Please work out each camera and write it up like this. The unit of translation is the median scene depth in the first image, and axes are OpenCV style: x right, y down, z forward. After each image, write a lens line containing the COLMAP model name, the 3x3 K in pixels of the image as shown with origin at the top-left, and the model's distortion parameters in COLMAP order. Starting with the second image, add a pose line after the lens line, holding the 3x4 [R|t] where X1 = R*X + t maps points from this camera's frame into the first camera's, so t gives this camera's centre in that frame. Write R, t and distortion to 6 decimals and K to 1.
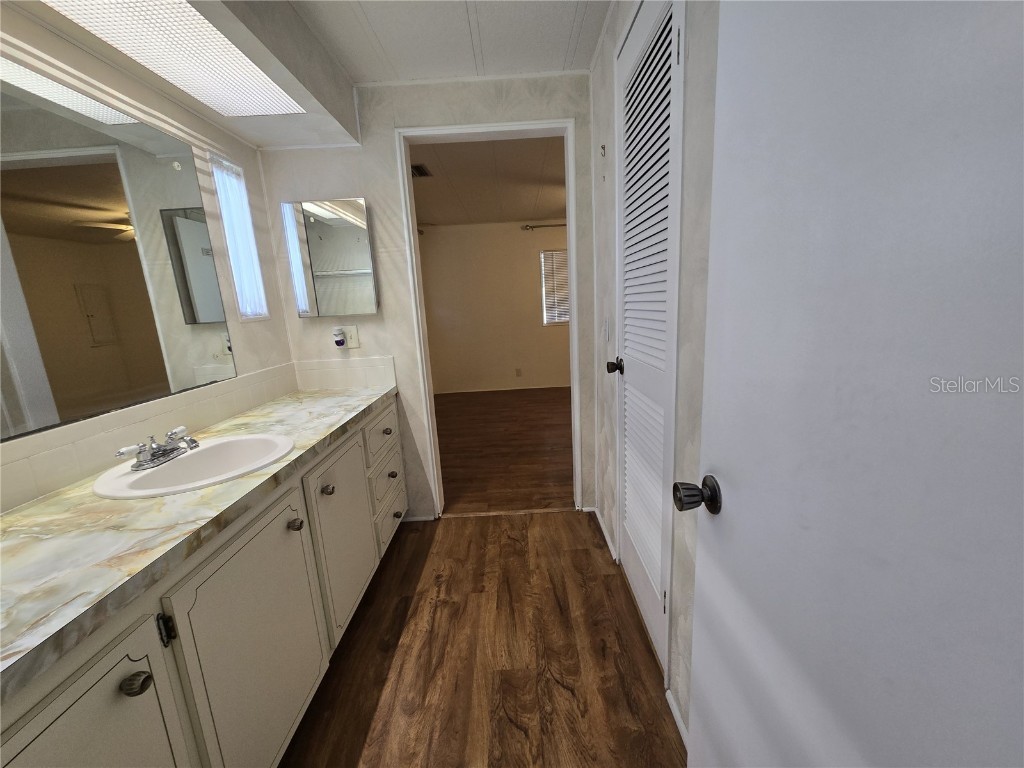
lens RADIAL K [[414.9, 0, 514.1], [0, 414.9, 386.3], [0, 0, 1]] dist [-0.001071, -0.000009]
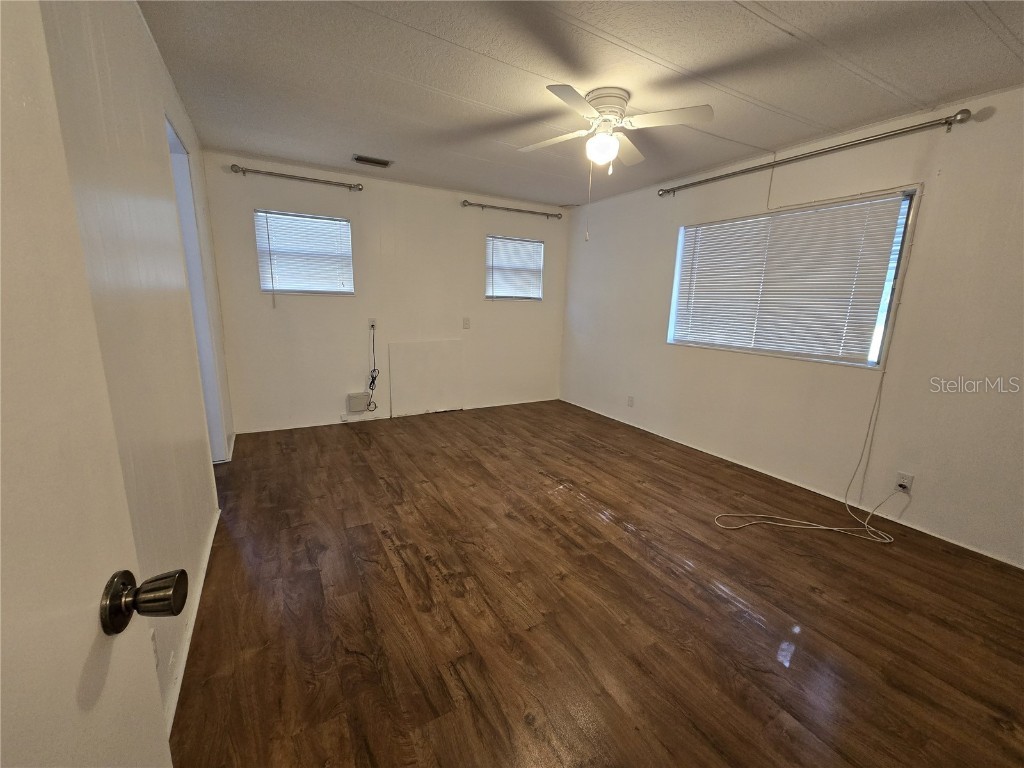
lens RADIAL K [[414.9, 0, 511.4], [0, 414.9, 386.3], [0, 0, 1]] dist [-0.001071, -0.000009]
pose [[0.486901, 0.246778, -0.837871, 0.699233], [-0.225595, 0.962241, 0.152311, -0.168925], [0.843821, 0.114859, 0.524188, 0.622022]]
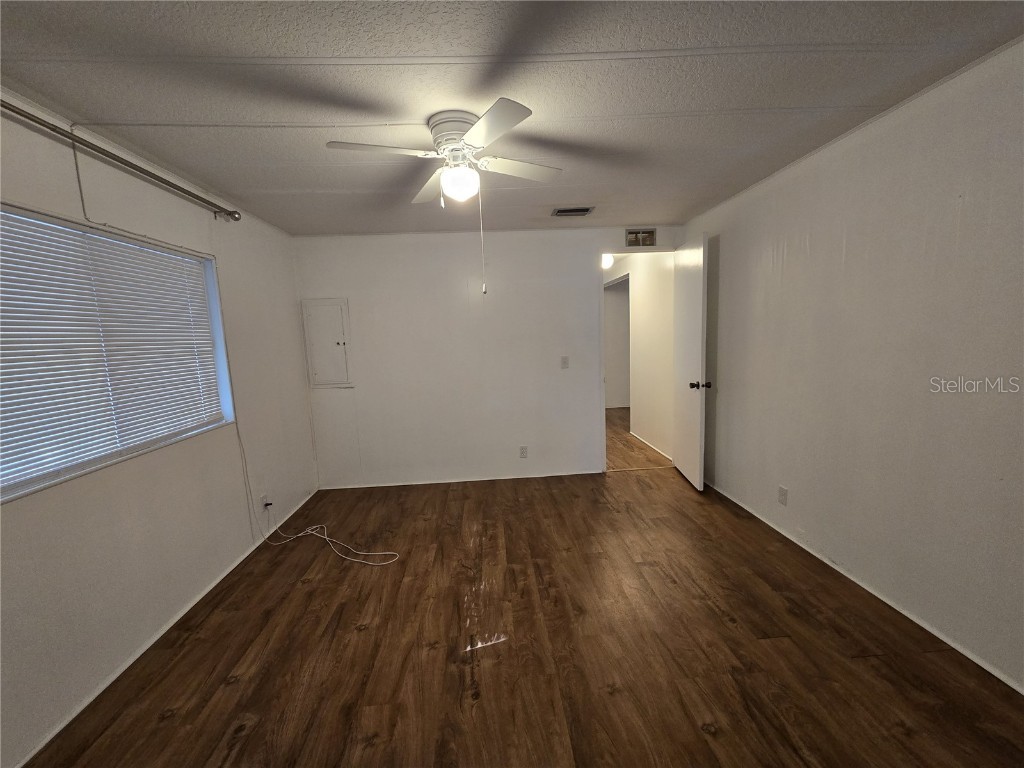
lens RADIAL K [[414.9, 0, 513.5], [0, 414.9, 387.6], [0, 0, 1]] dist [-0.001071, -0.000009]
pose [[-0.059120, -0.068536, 0.995895, -0.202606], [0.239884, 0.967432, 0.080818, -0.219126], [-0.969000, 0.243677, -0.040754, 0.975414]]
